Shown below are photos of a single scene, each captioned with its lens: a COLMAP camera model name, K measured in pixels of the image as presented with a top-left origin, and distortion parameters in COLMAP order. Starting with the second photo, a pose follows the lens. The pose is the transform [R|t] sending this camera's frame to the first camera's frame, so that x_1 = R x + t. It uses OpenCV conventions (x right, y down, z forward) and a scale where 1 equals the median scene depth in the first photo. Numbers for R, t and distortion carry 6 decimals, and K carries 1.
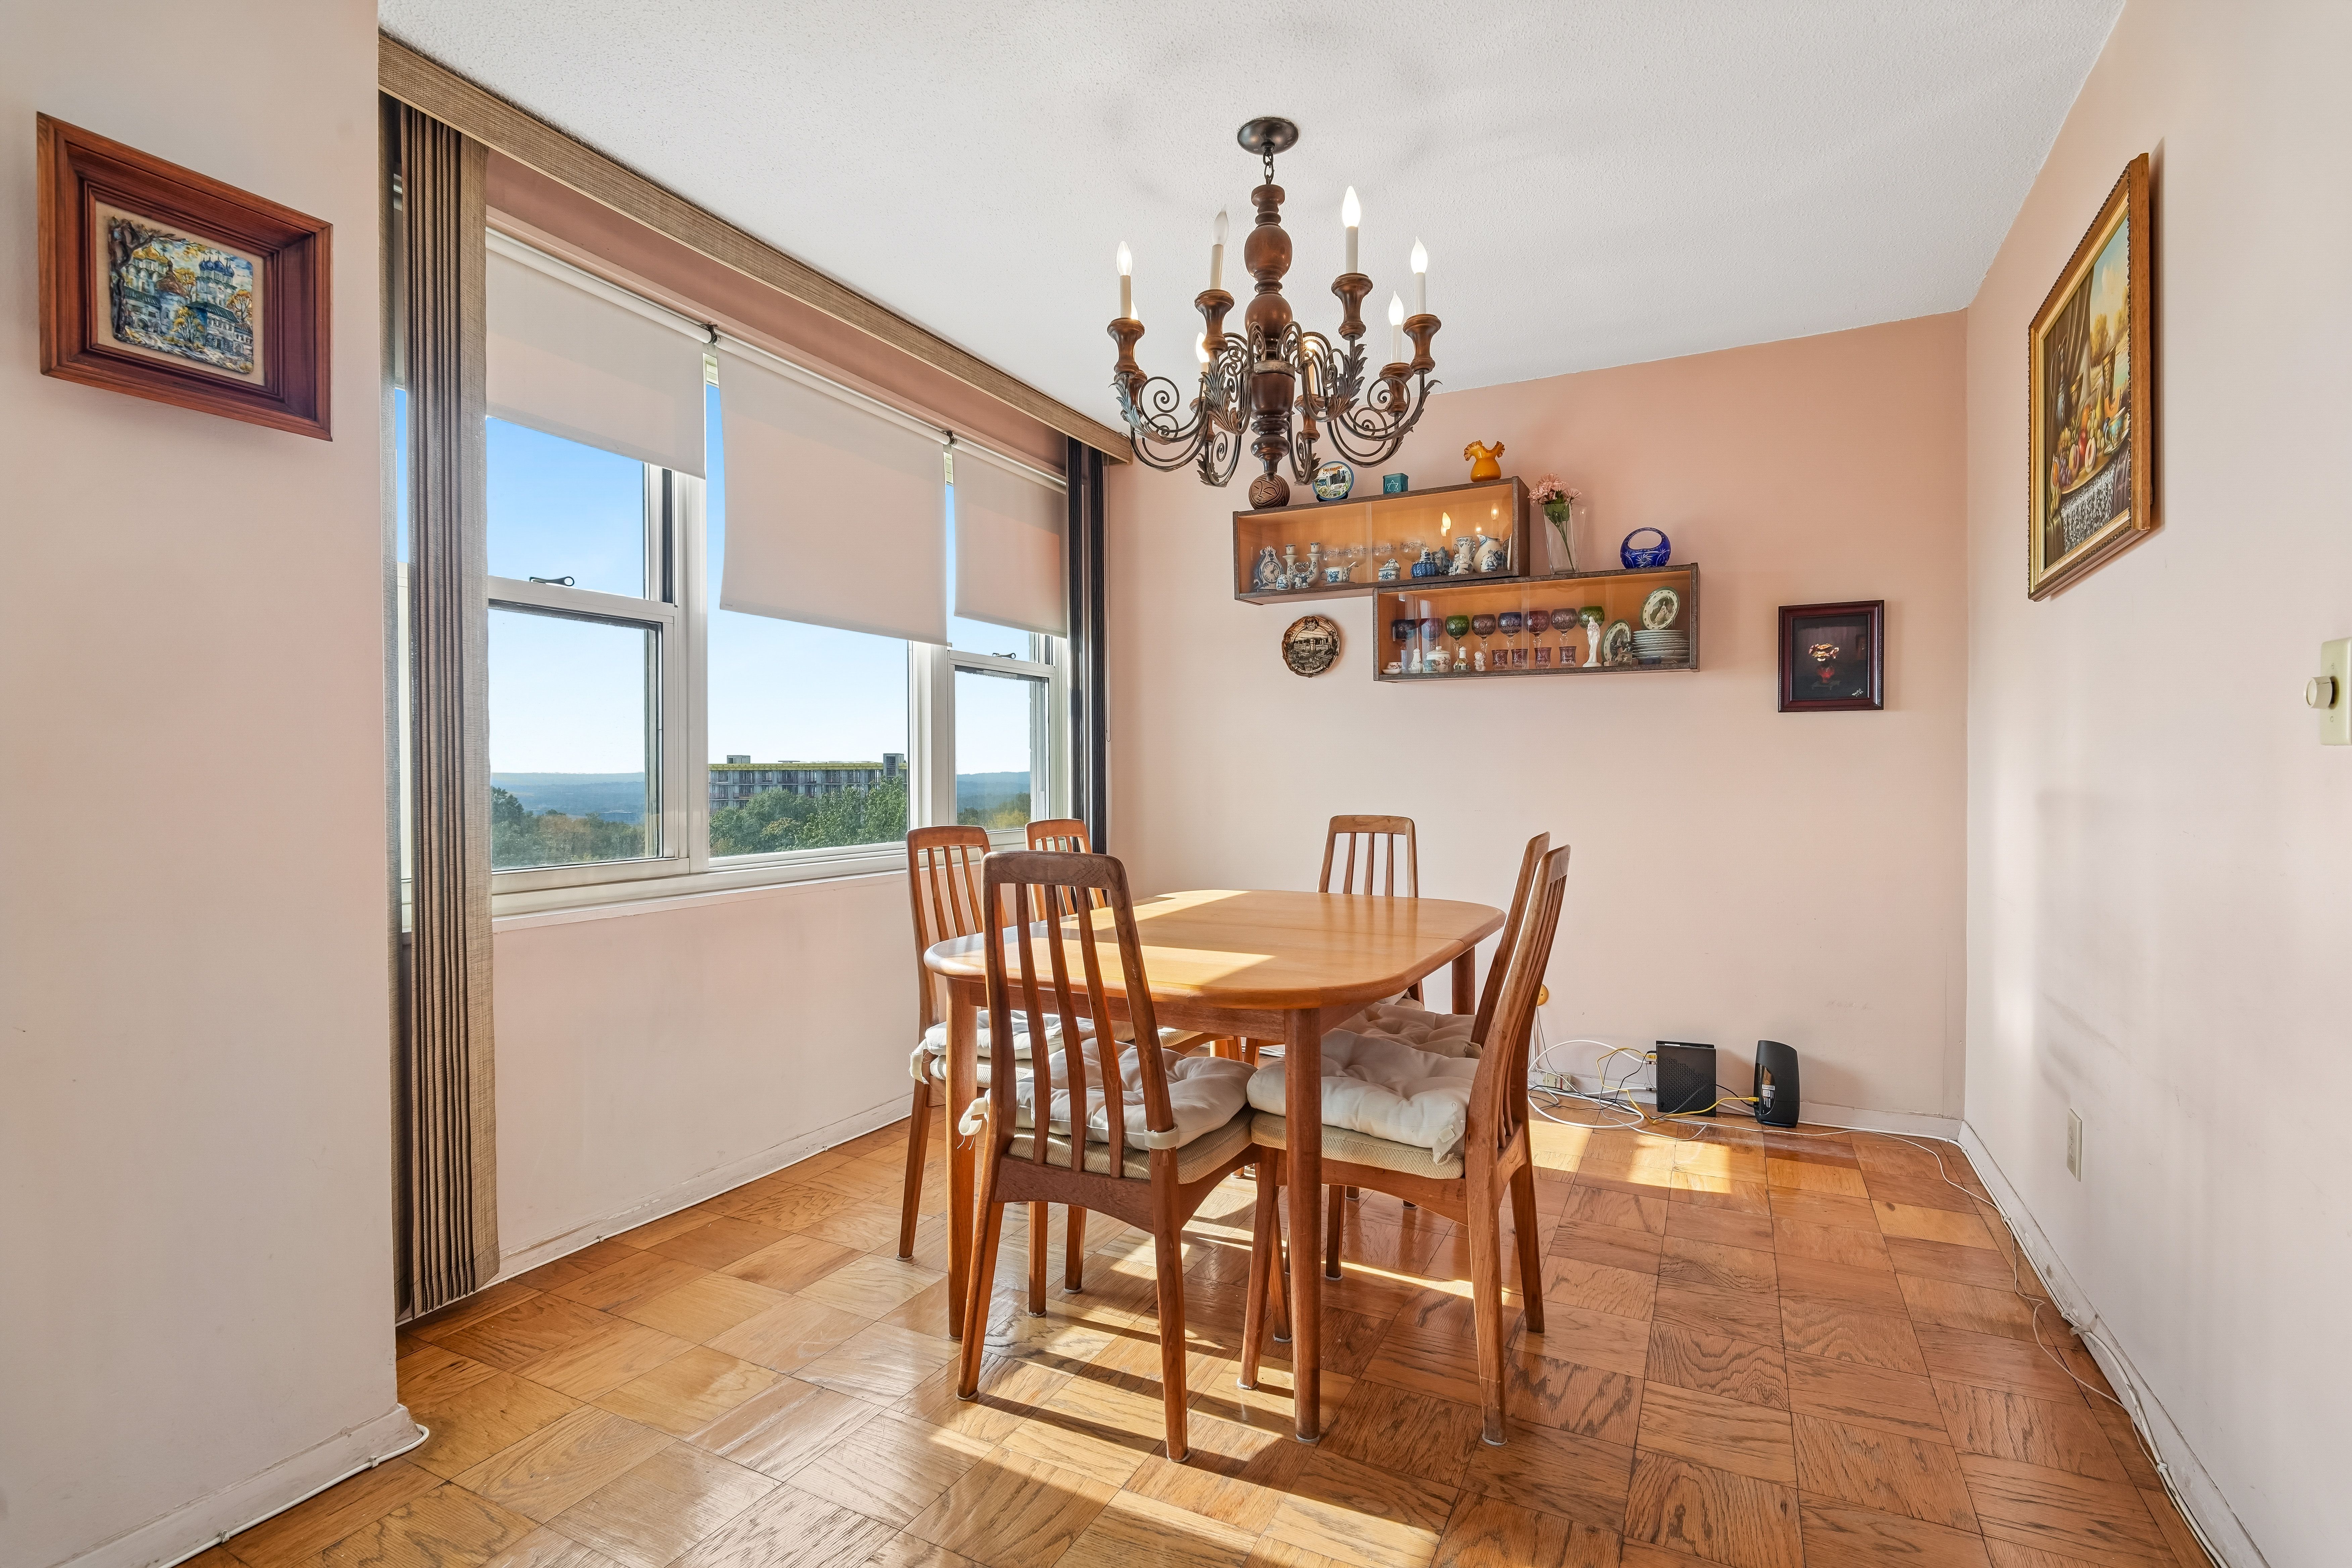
lens RADIAL K [[1096.0, 0, 1174.3], [0, 1096.0, 792.0], [0, 0, 1]] dist [0.003958, -0.005832]
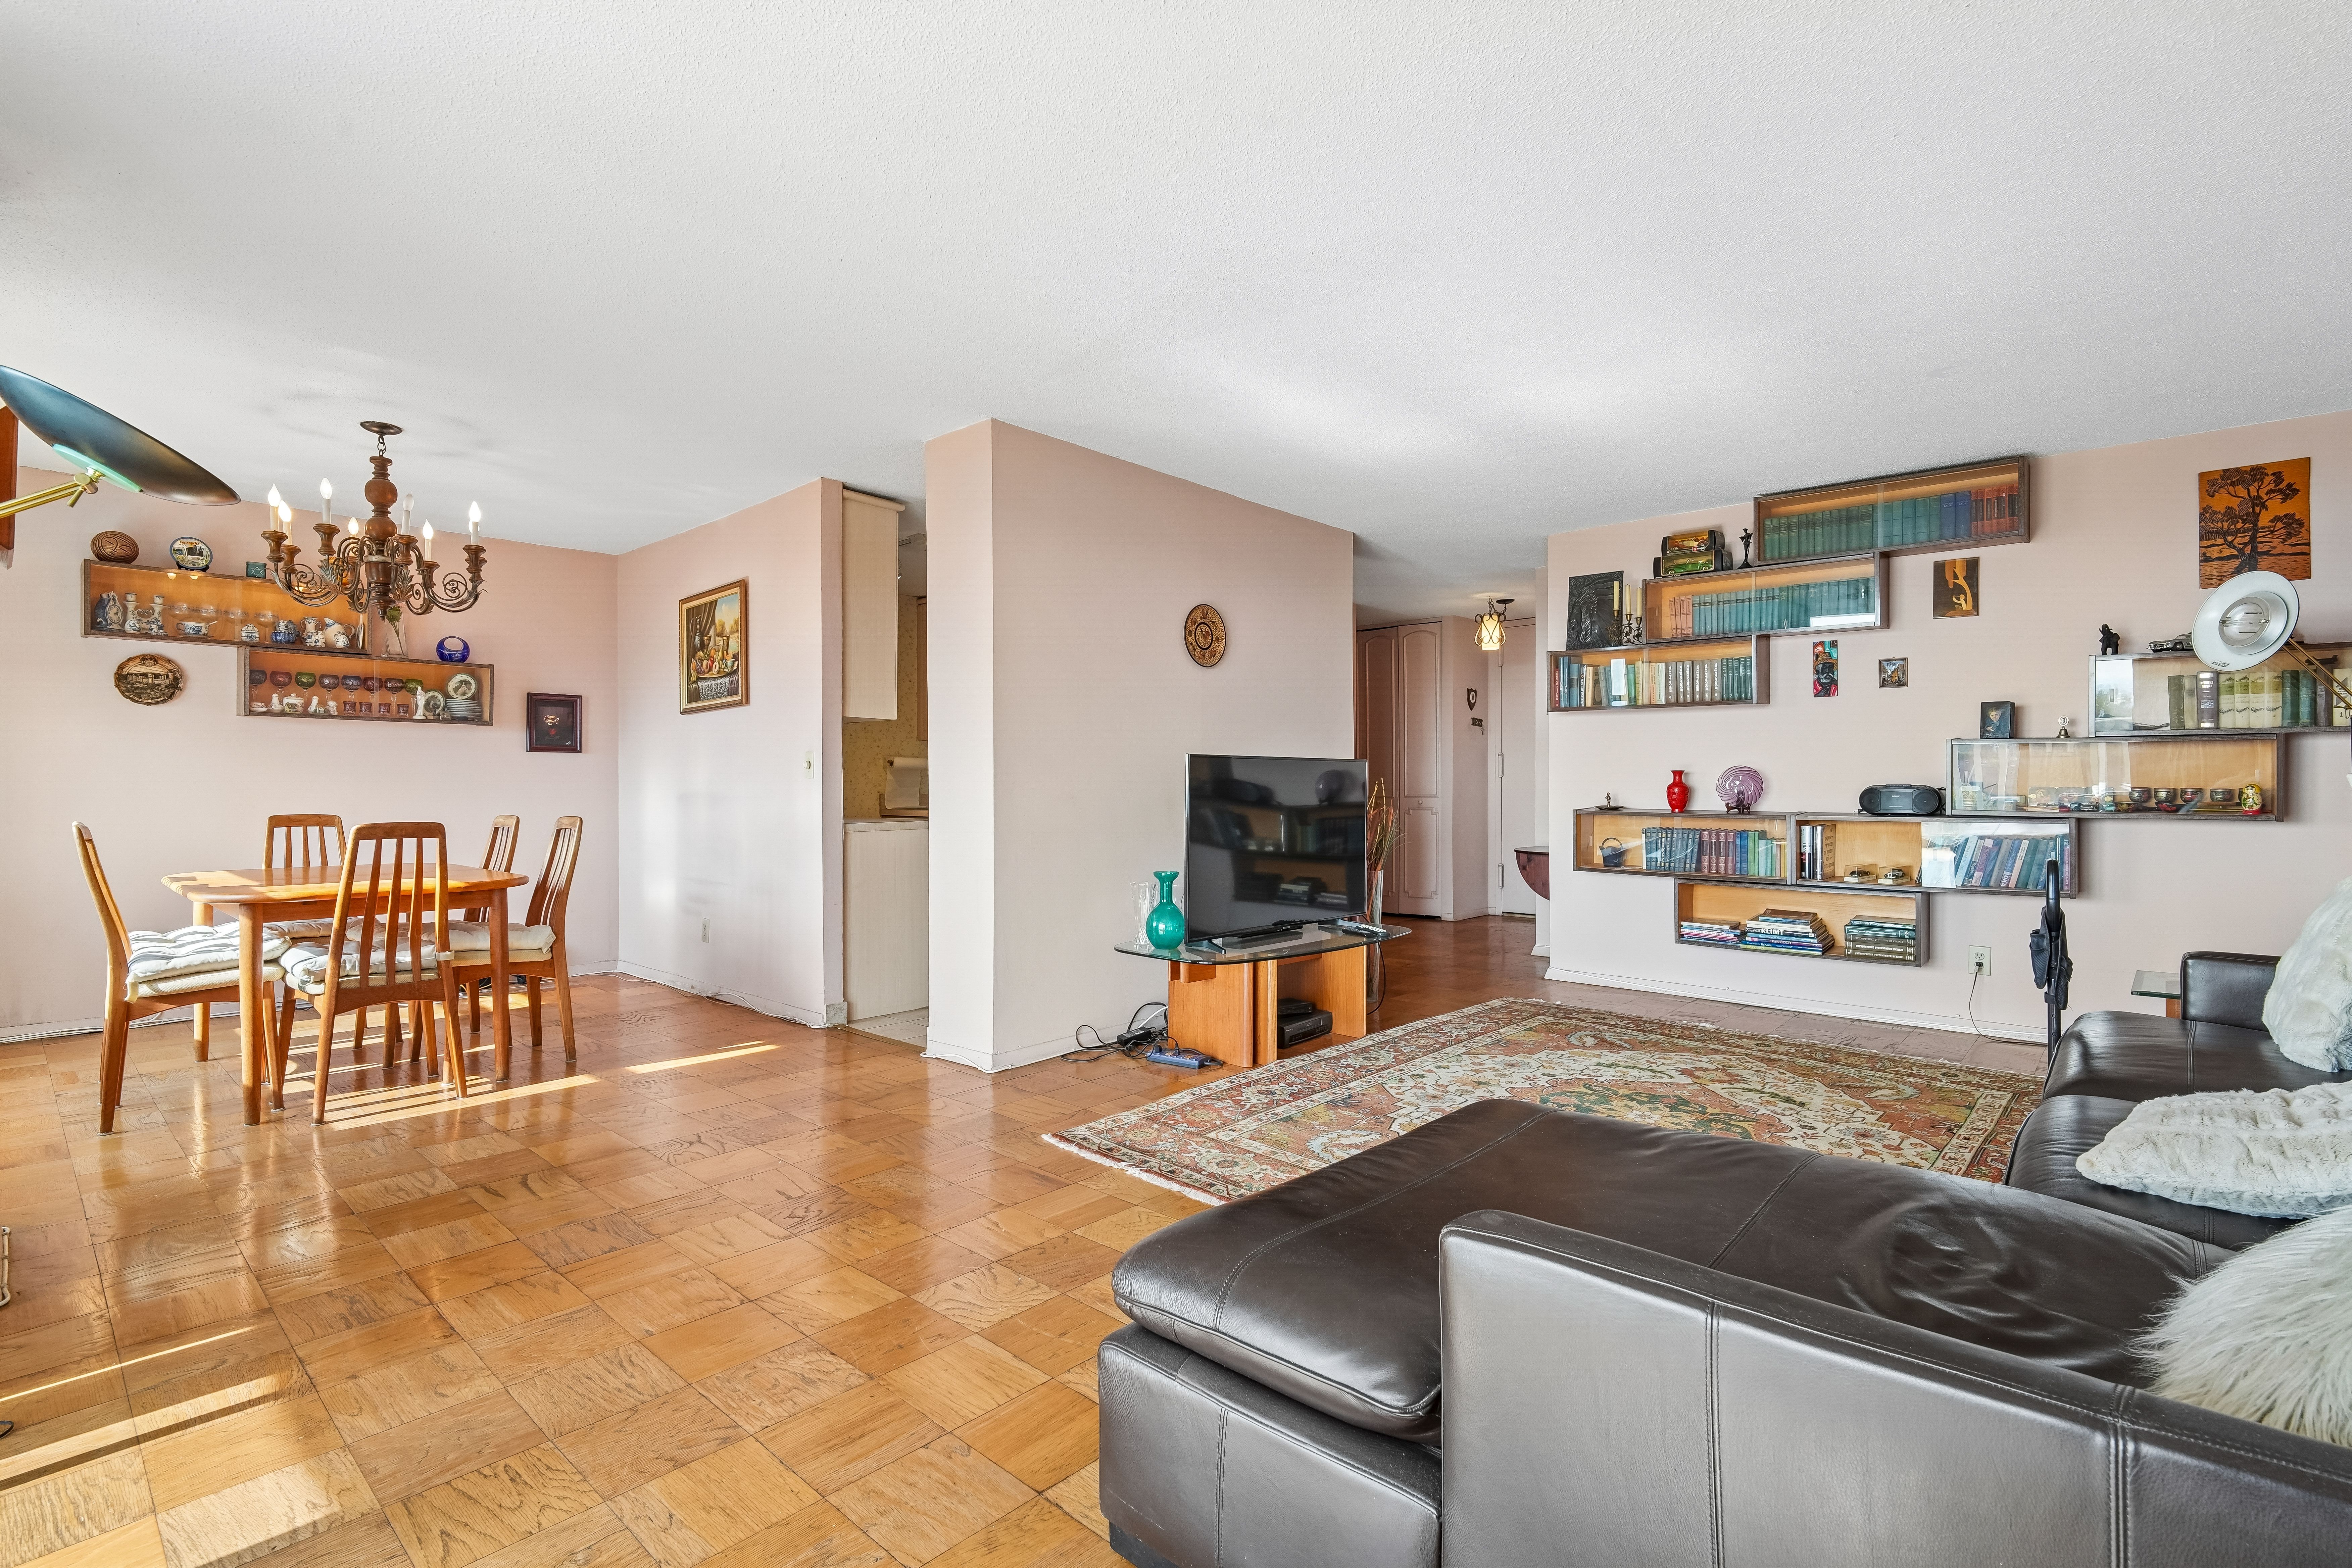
lens RADIAL K [[1096.0, 0, 1171.8], [0, 1096.0, 786.6], [0, 0, 1]] dist [0.003958, -0.005832]
pose [[0.269204, 0.002086, 0.963081, -0.915217], [0.015729, 0.999855, -0.006562, 0.012180], [-0.962955, 0.016915, 0.269132, -0.503395]]
